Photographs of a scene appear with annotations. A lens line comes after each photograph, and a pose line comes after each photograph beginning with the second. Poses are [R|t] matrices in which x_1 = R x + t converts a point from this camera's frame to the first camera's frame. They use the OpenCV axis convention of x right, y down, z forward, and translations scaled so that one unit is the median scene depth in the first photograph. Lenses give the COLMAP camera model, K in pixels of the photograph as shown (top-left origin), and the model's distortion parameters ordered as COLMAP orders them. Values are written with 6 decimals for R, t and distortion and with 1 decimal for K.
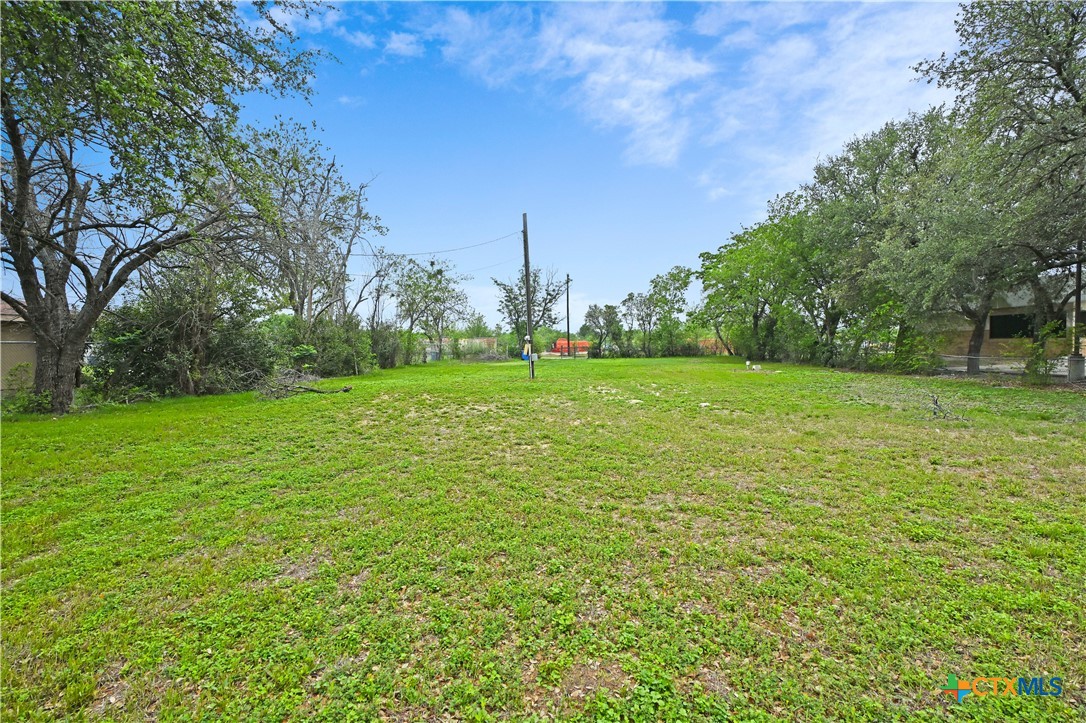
lens RADIAL K [[539.9, 0, 542.4], [0, 539.9, 360.2], [0, 0, 1]] dist [0.001070, 0.000028]
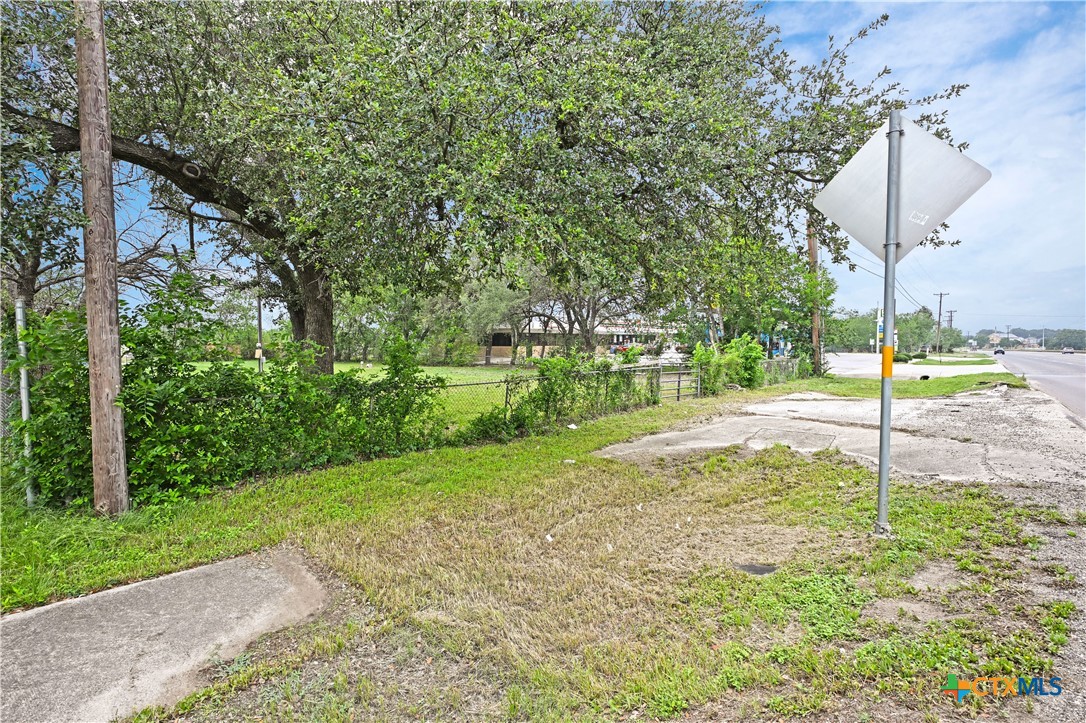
lens RADIAL K [[539.9, 0, 542.6], [0, 539.9, 356.3], [0, 0, 1]] dist [0.001070, 0.000028]
pose [[0.613763, -0.008337, 0.789446, -0.328176], [0.018978, 0.999811, -0.004196, 0.003119], [-0.789262, 0.017558, 0.613805, -0.184495]]
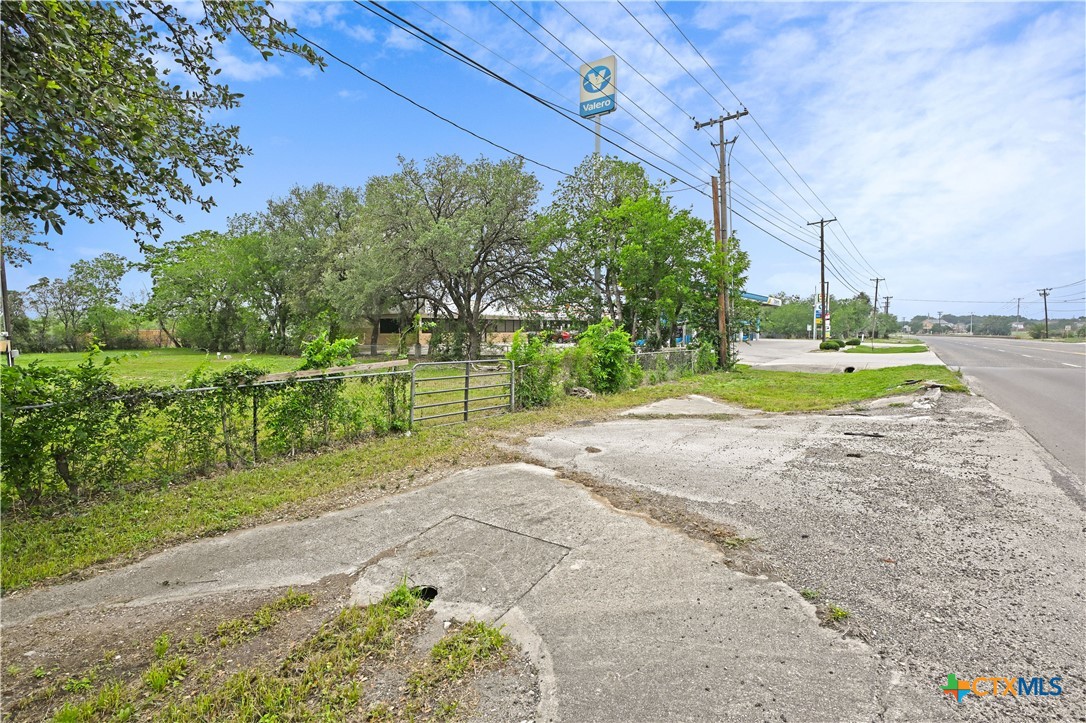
lens RADIAL K [[539.9, 0, 546.4], [0, 539.9, 363.4], [0, 0, 1]] dist [0.001070, 0.000028]
pose [[0.546255, -0.042732, 0.836528, -0.164721], [0.023245, 0.999087, 0.035857, 0.000944], [-0.837296, -0.000142, 0.546750, -0.191183]]
